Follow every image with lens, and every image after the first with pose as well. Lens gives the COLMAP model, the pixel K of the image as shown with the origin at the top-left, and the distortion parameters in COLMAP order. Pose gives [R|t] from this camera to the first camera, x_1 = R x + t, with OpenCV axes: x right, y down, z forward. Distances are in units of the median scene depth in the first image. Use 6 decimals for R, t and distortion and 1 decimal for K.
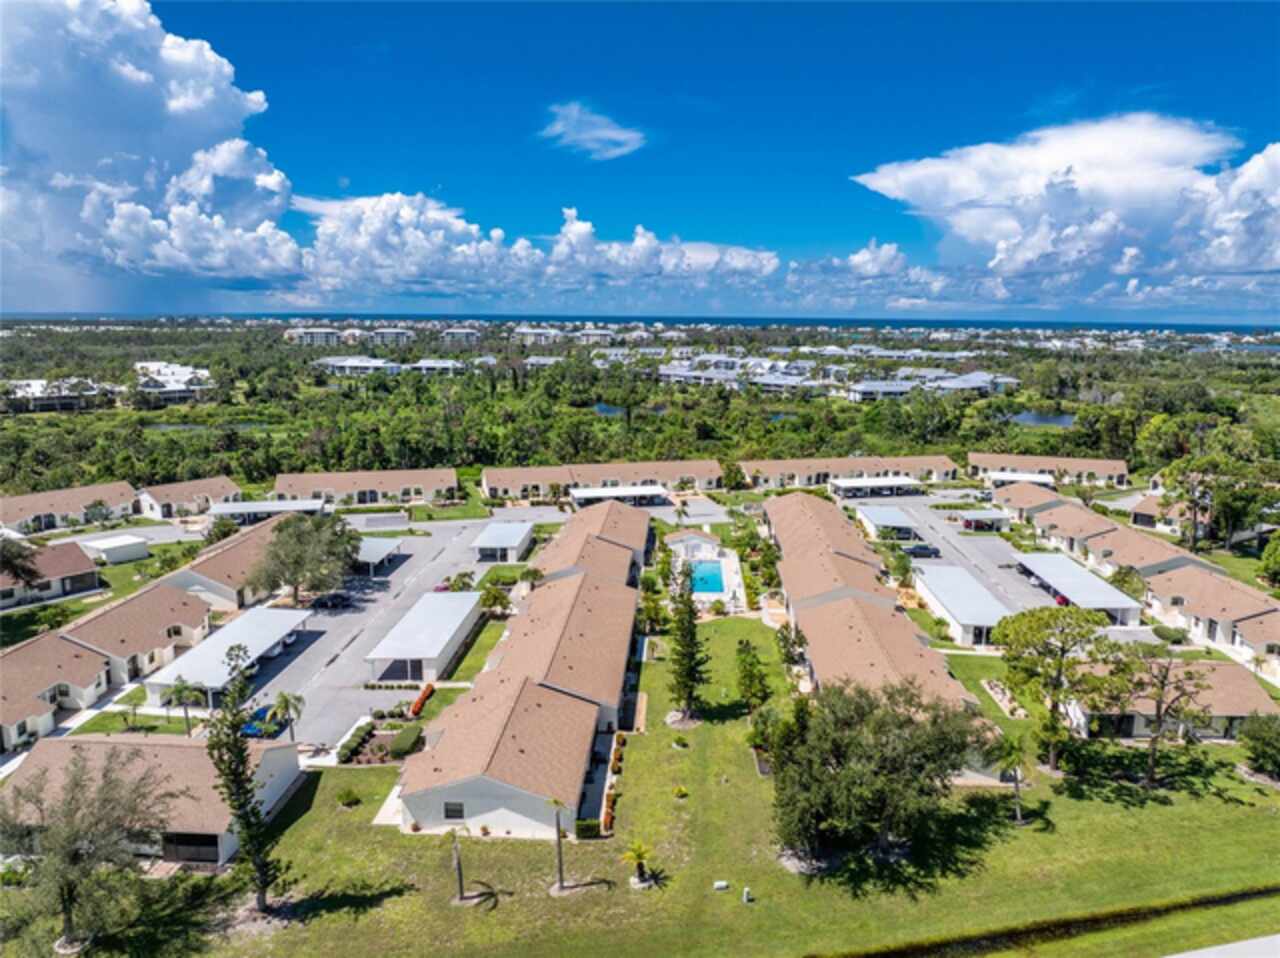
lens RADIAL K [[902.2, 0, 640.0], [0, 902.2, 479.0], [0, 0, 1]] dist [-0.037454, 0.001312]
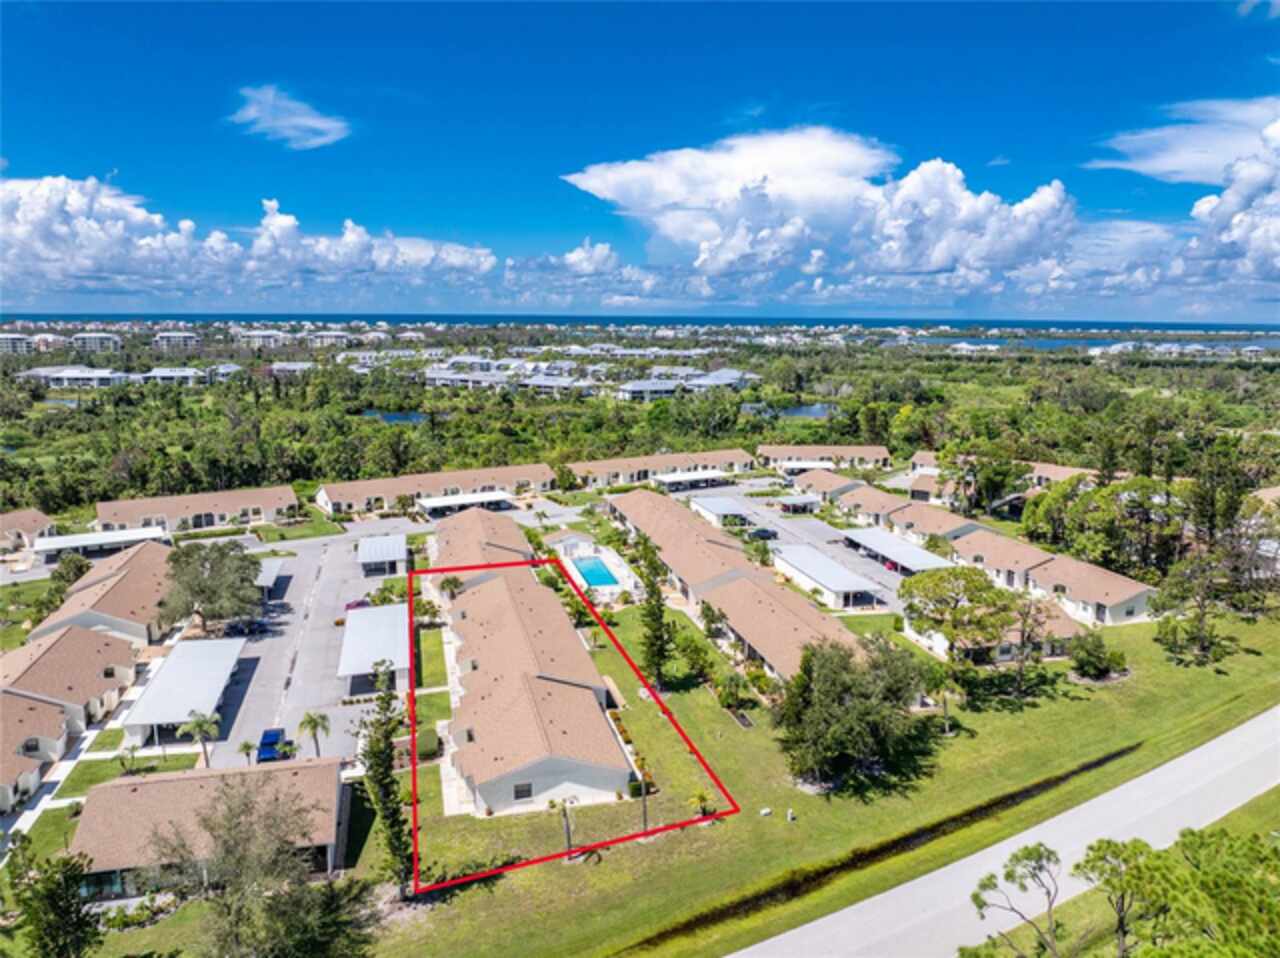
lens RADIAL K [[902.2, 0, 640.0], [0, 902.2, 479.0], [0, 0, 1]] dist [-0.037454, 0.001312]
pose [[0.954067, -0.055374, 0.294430, -0.135252], [0.054538, 0.998450, 0.011058, -0.009289], [-0.294586, 0.005508, 0.955609, -0.043870]]
